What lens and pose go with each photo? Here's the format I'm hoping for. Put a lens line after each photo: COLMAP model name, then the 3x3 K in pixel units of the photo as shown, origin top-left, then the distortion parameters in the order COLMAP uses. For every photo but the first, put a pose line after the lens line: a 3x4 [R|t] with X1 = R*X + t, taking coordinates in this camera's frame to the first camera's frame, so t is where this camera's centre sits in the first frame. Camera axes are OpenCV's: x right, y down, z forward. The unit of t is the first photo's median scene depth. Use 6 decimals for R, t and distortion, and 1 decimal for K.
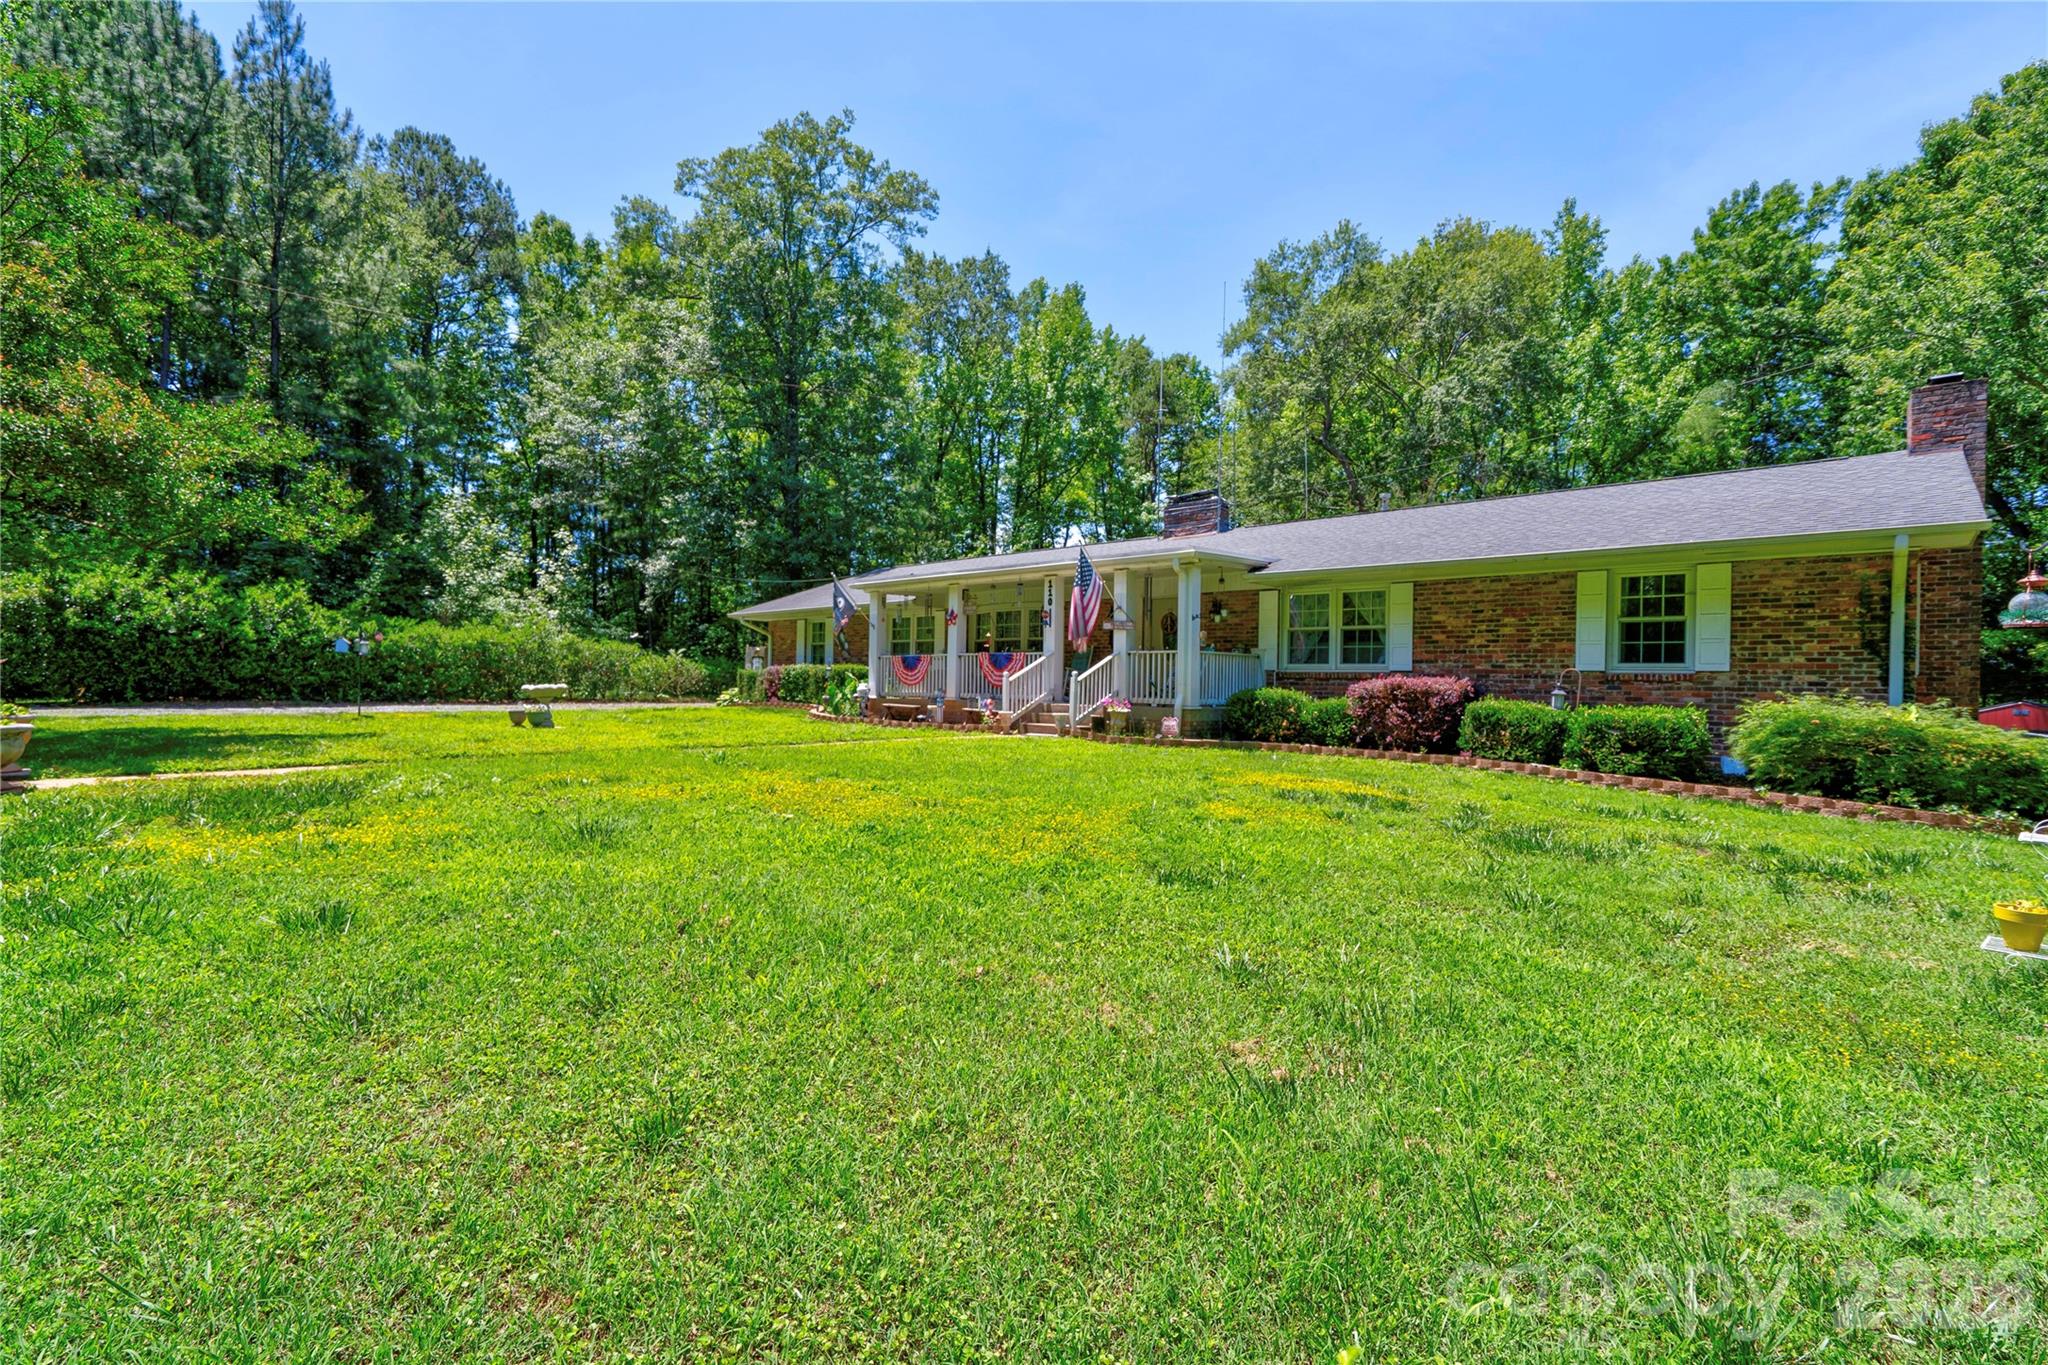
lens RADIAL K [[936.7, 0, 1039.9], [0, 936.7, 684.5], [0, 0, 1]] dist [0.007401, 0.000662]
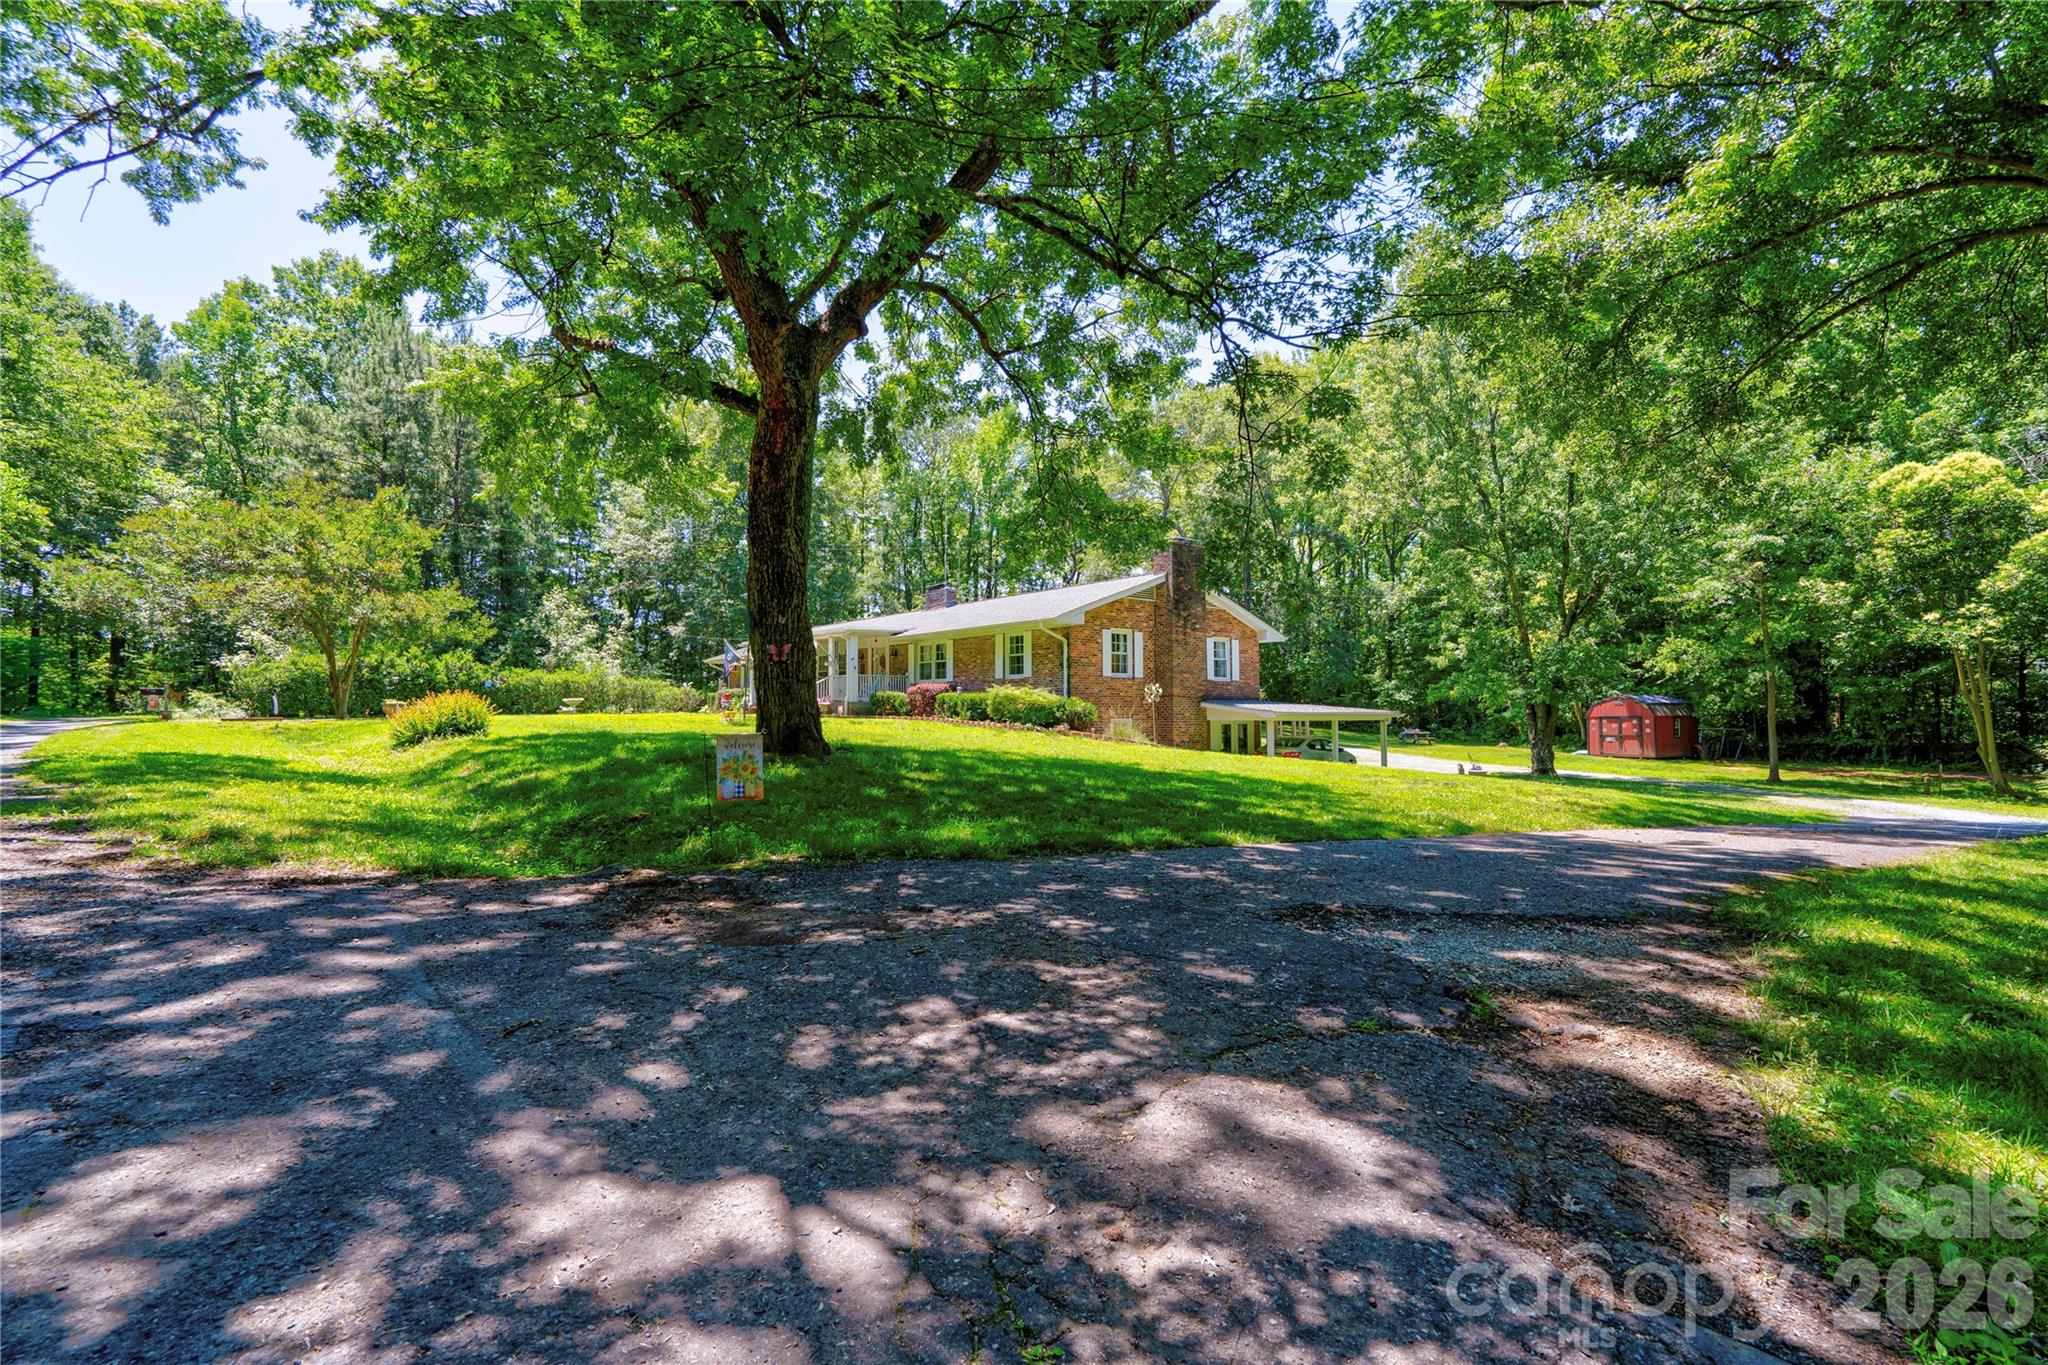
lens RADIAL K [[936.7, 0, 1019.5], [0, 936.7, 672.1], [0, 0, 1]] dist [0.007401, 0.000662]
pose [[0.991061, -0.026126, -0.130825, 0.763100], [0.019844, 0.998597, -0.049088, 0.065497], [0.131924, 0.046053, 0.990189, -0.987054]]
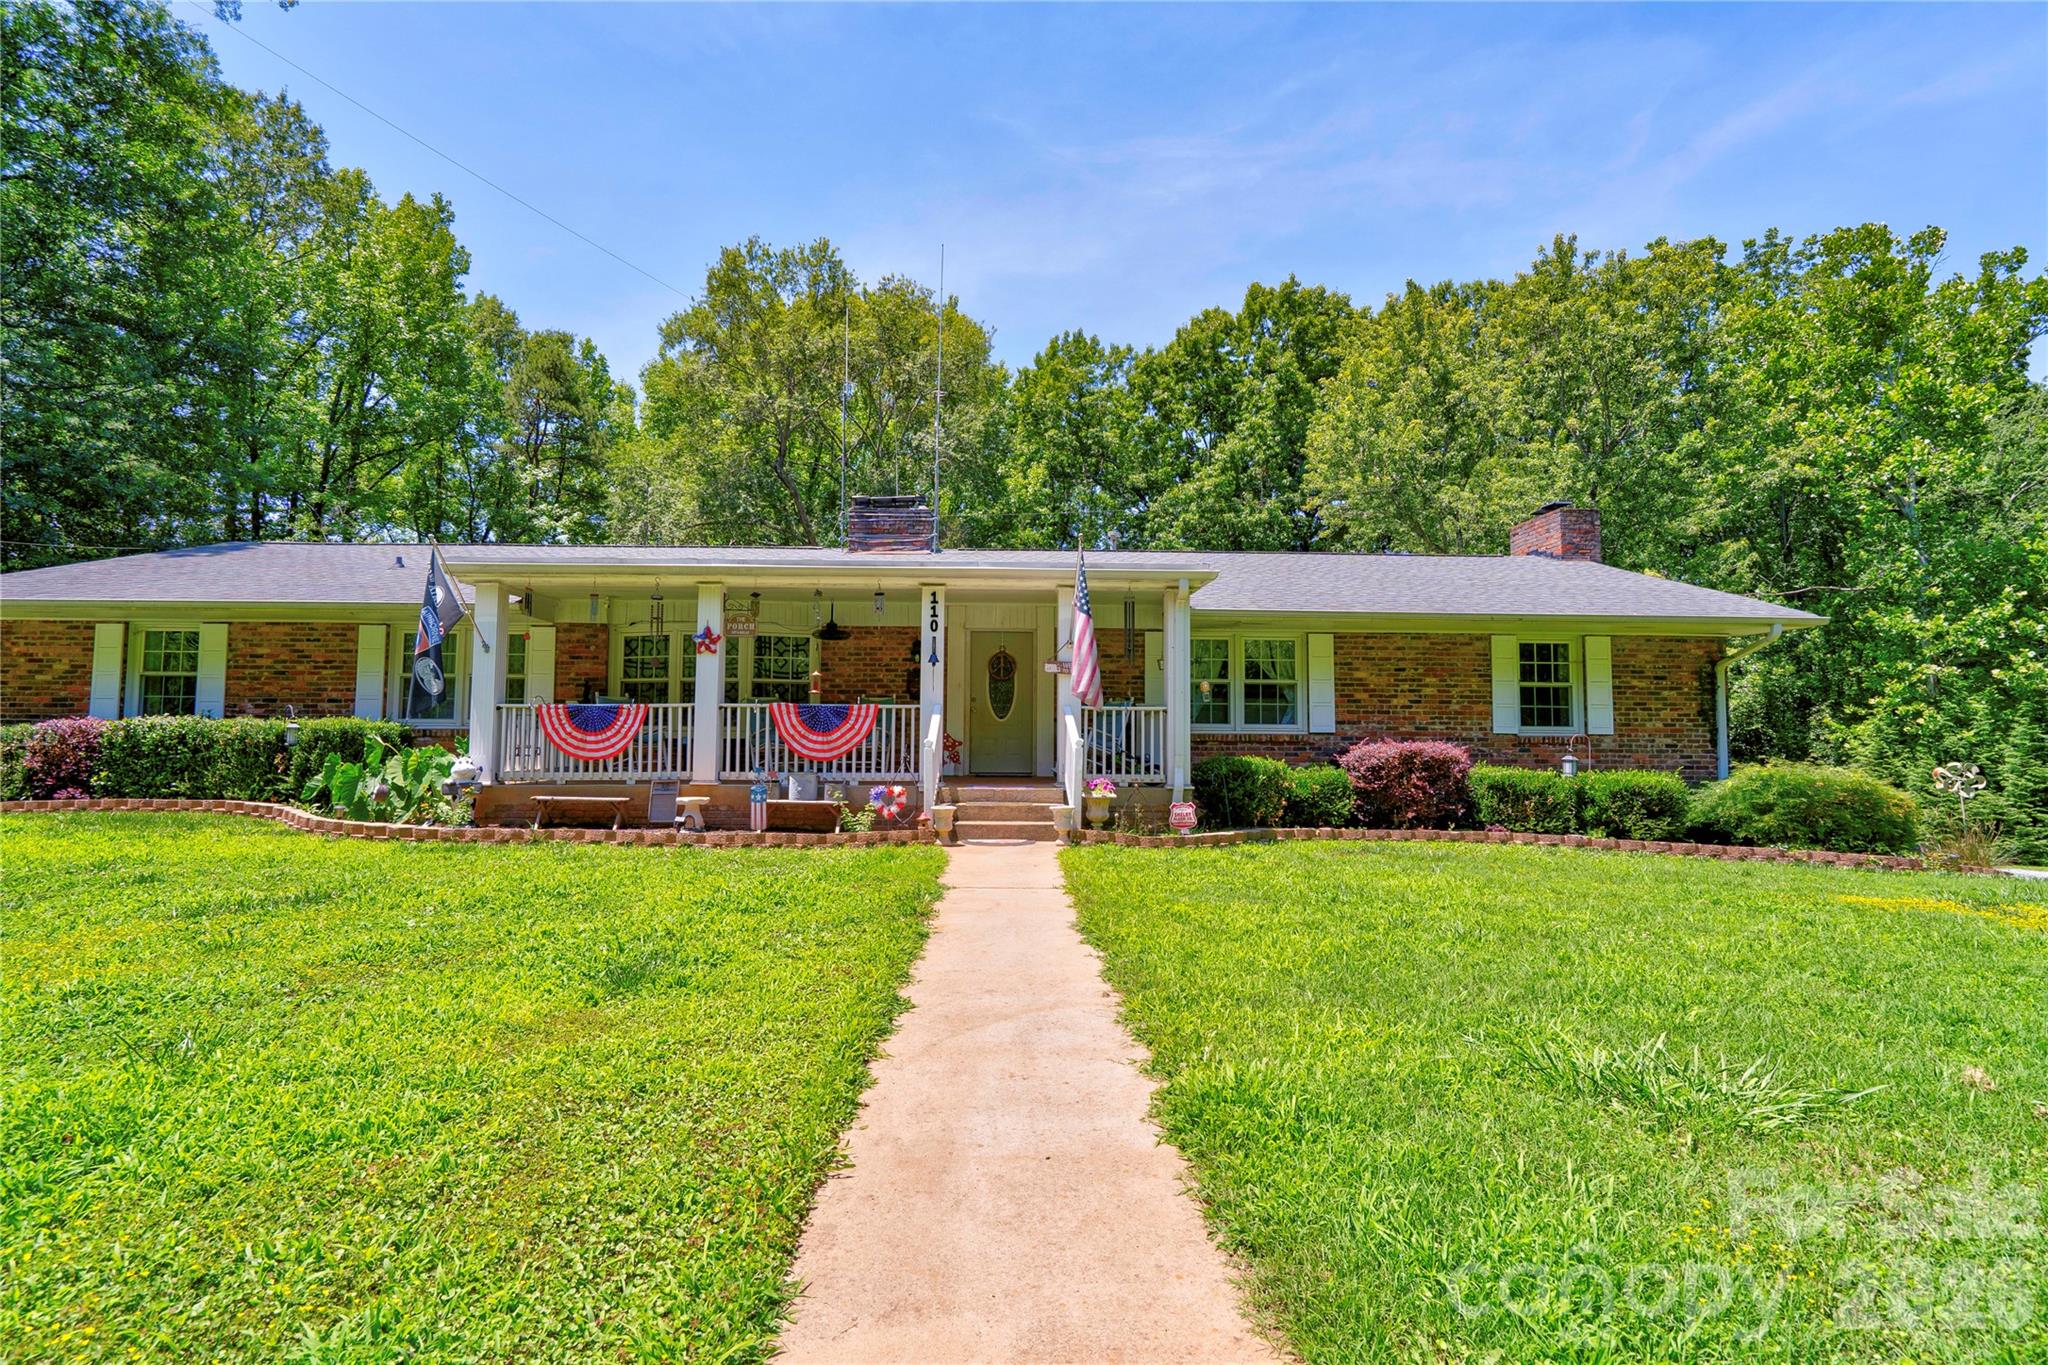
lens RADIAL K [[936.7, 0, 1020.0], [0, 936.7, 686.5], [0, 0, 1]] dist [0.007401, 0.000662]
pose [[0.726618, 0.028146, 0.686465, -0.392446], [0.005175, 0.998908, -0.046435, -0.017491], [-0.687023, 0.037293, 0.725678, 0.515093]]
